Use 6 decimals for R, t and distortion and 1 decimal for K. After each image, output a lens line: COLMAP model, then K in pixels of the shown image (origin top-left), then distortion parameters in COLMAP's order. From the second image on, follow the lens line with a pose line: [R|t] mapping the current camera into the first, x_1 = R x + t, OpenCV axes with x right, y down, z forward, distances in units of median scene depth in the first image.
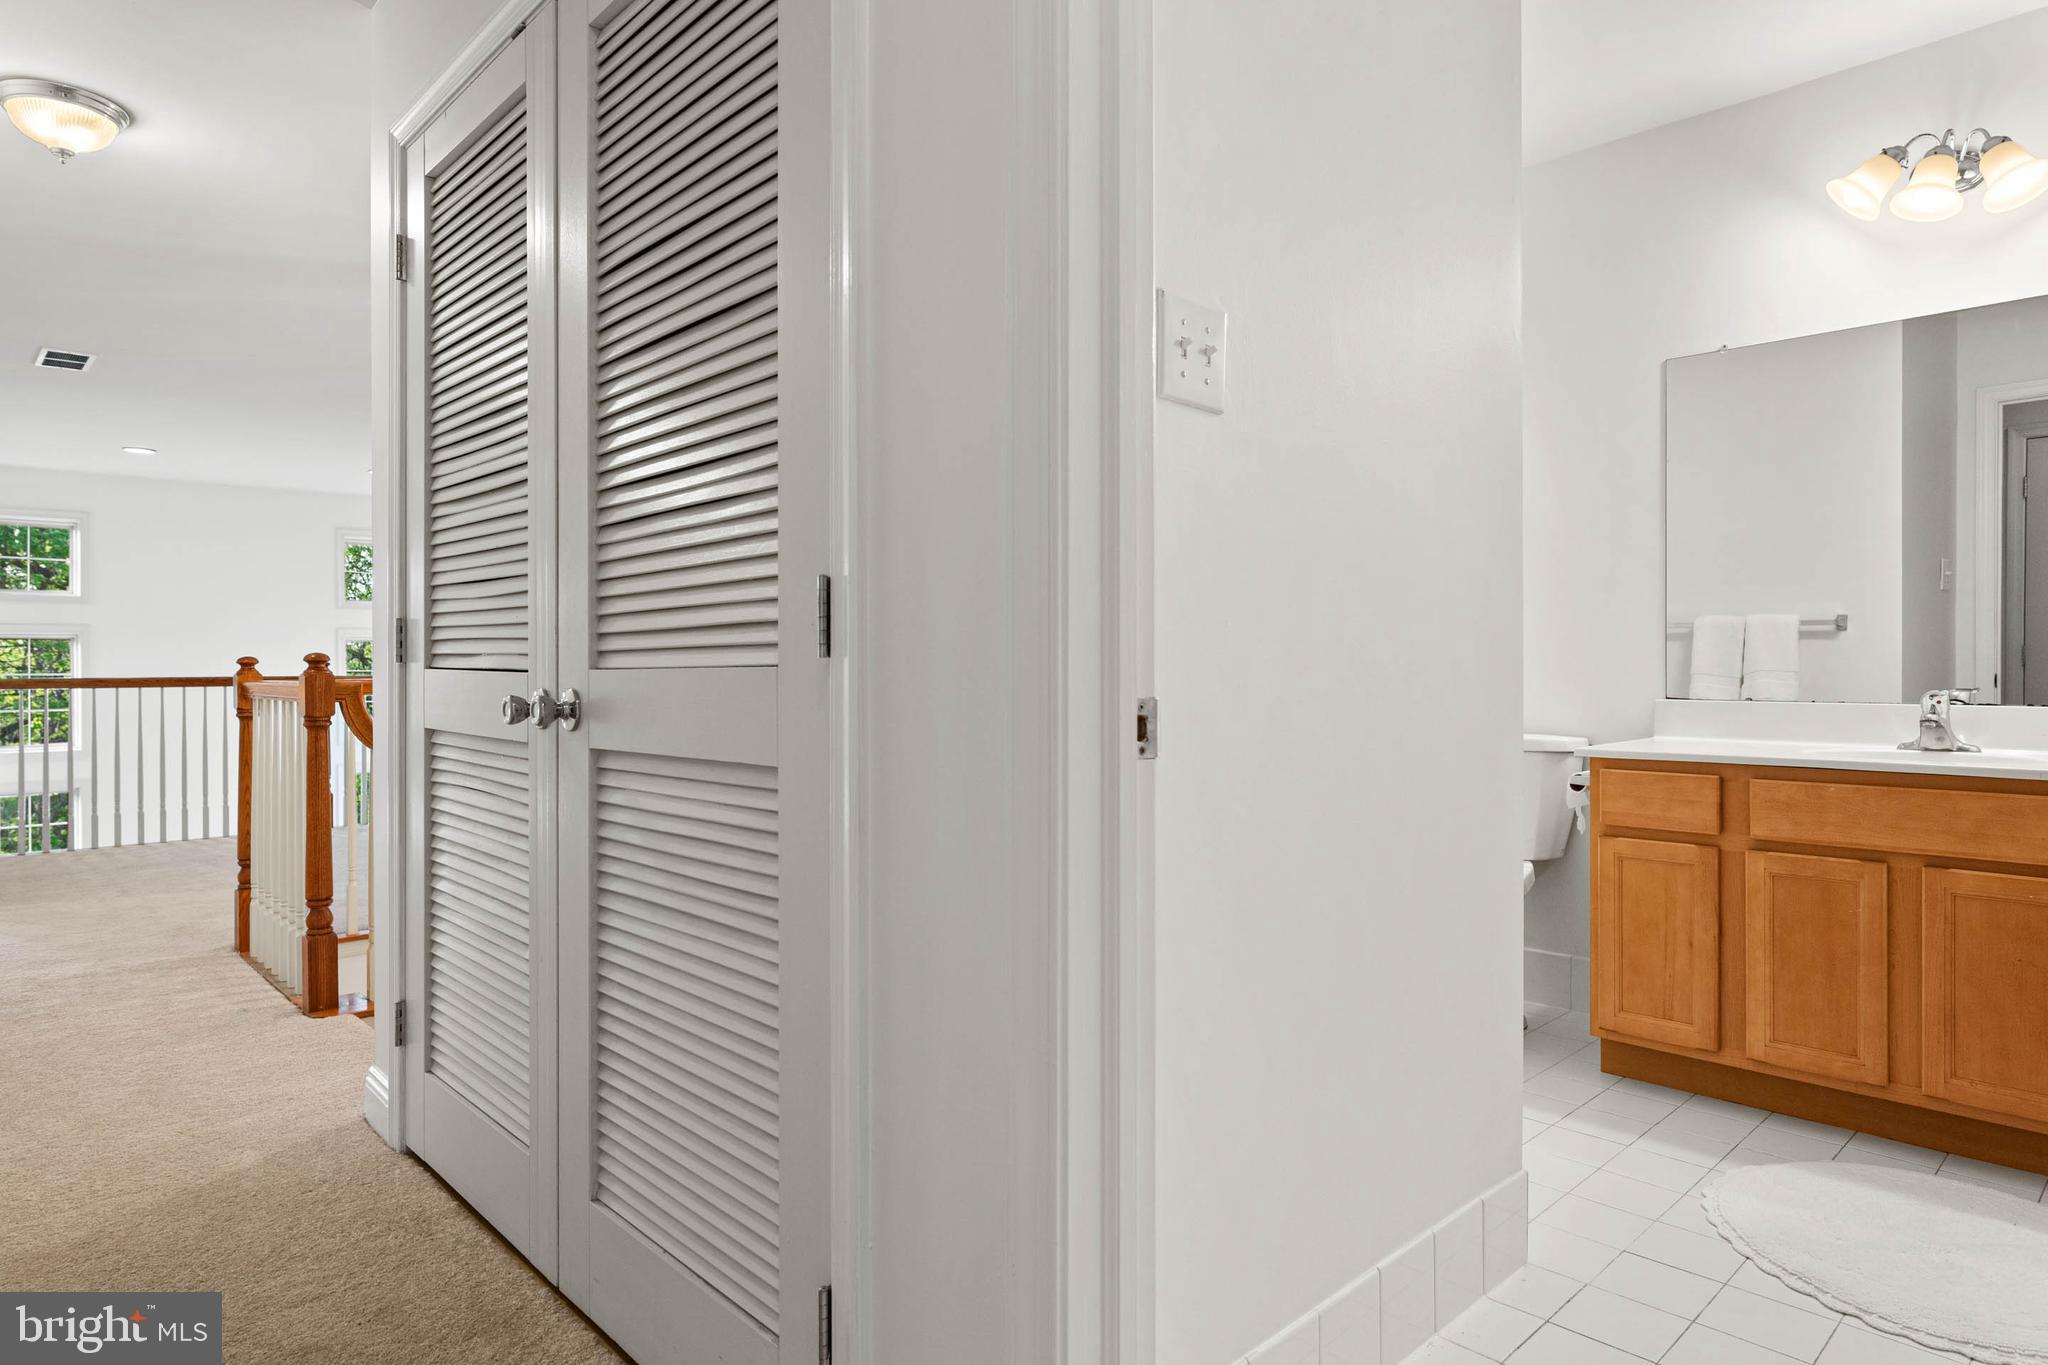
lens RADIAL K [[1180.3, 0, 1030.6], [0, 1180.3, 675.2], [0, 0, 1]] dist [0.000828, 0.001109]
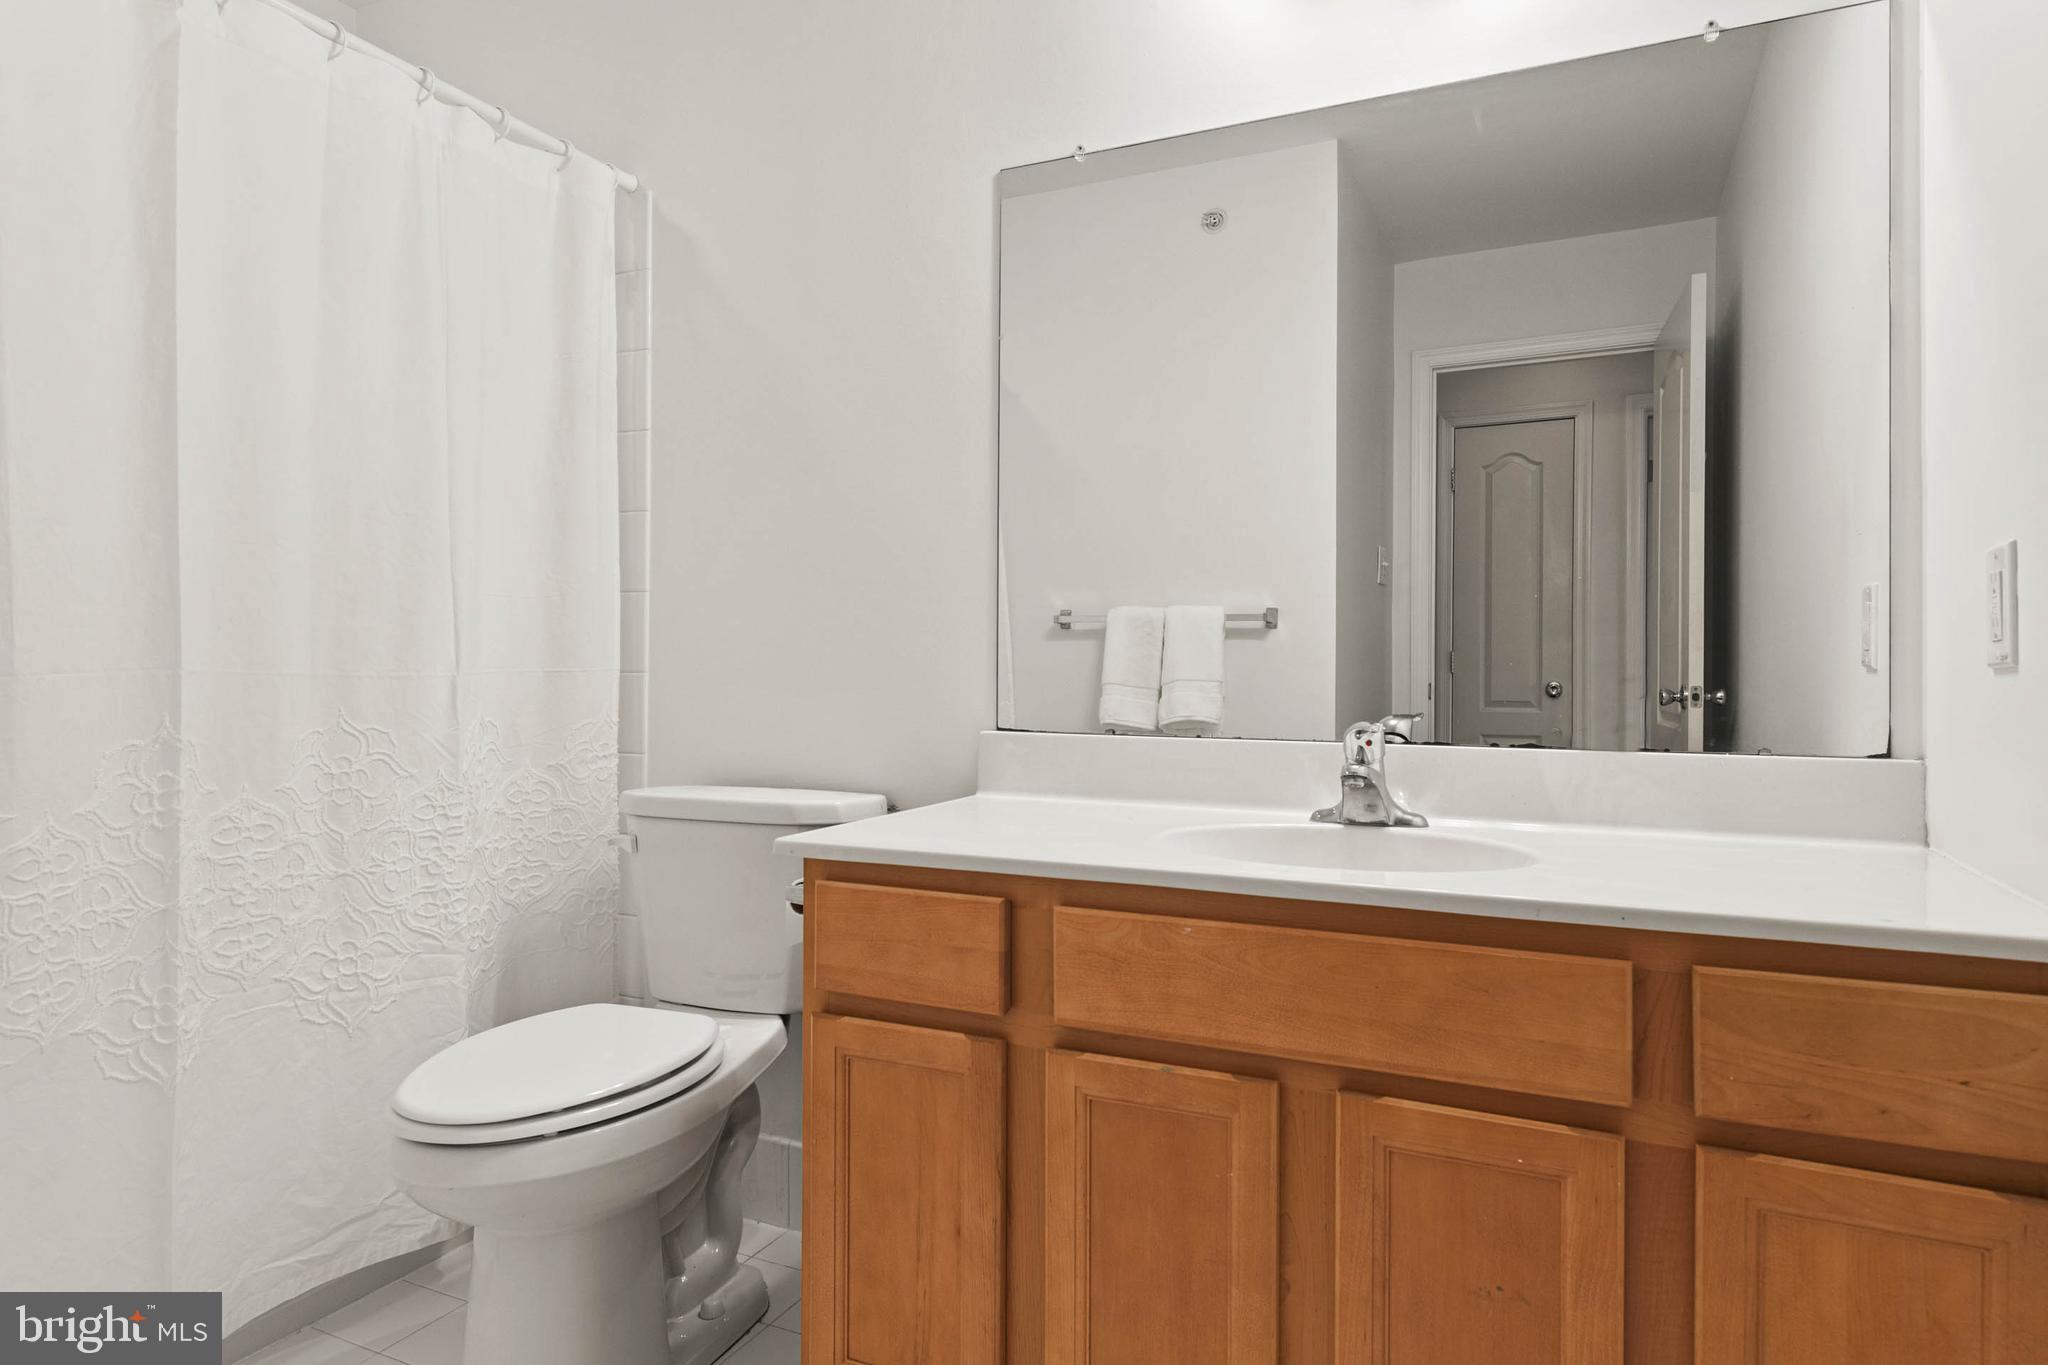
lens RADIAL K [[1180.3, 0, 1020.9], [0, 1180.3, 680.9], [0, 0, 1]] dist [0.000828, 0.001109]
pose [[0.935675, 0.001276, 0.352861, 0.407919], [-0.002786, 0.999989, 0.003773, -0.009039], [-0.352853, -0.004513, 0.935668, 0.522870]]
